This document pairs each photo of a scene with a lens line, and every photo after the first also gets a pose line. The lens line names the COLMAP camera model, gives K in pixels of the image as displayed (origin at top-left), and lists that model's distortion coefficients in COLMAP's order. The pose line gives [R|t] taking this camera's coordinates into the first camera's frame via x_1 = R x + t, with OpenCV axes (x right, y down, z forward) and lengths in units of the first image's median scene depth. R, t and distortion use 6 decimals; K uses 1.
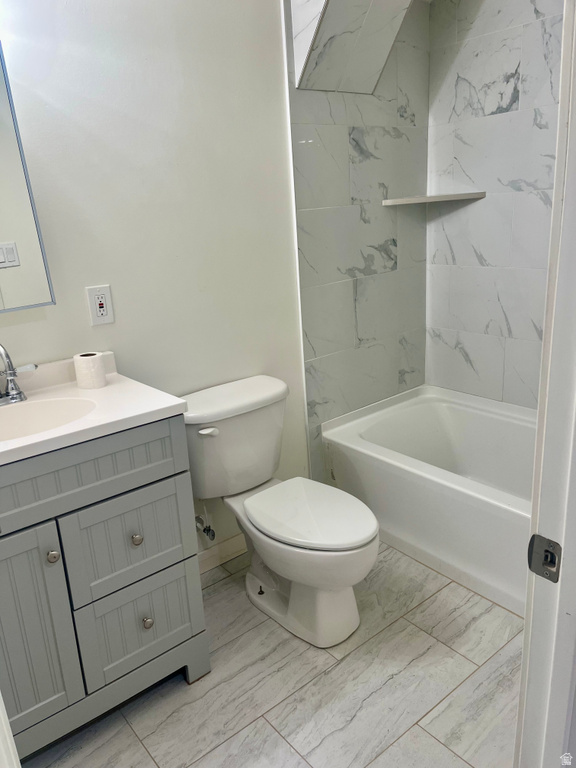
lens RADIAL K [[576.9, 0, 286.7], [0, 576.9, 383.3], [0, 0, 1]] dist [0.052339, -0.073450]
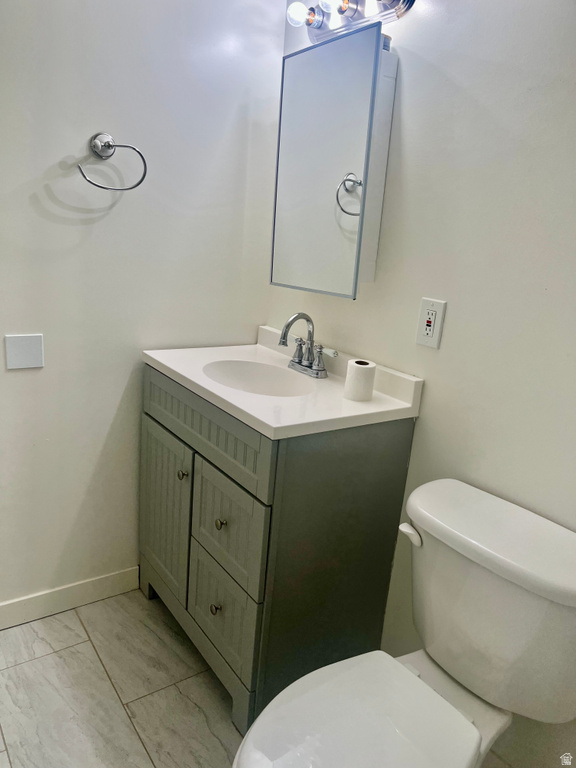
lens RADIAL K [[576.9, 0, 286.4], [0, 576.9, 385.0], [0, 0, 1]] dist [0.052339, -0.073450]
pose [[-0.096939, 0.297100, -0.949913, 0.564013], [-0.348862, 0.883715, 0.311998, -0.271862], [0.932147, 0.361634, 0.017980, 0.931565]]
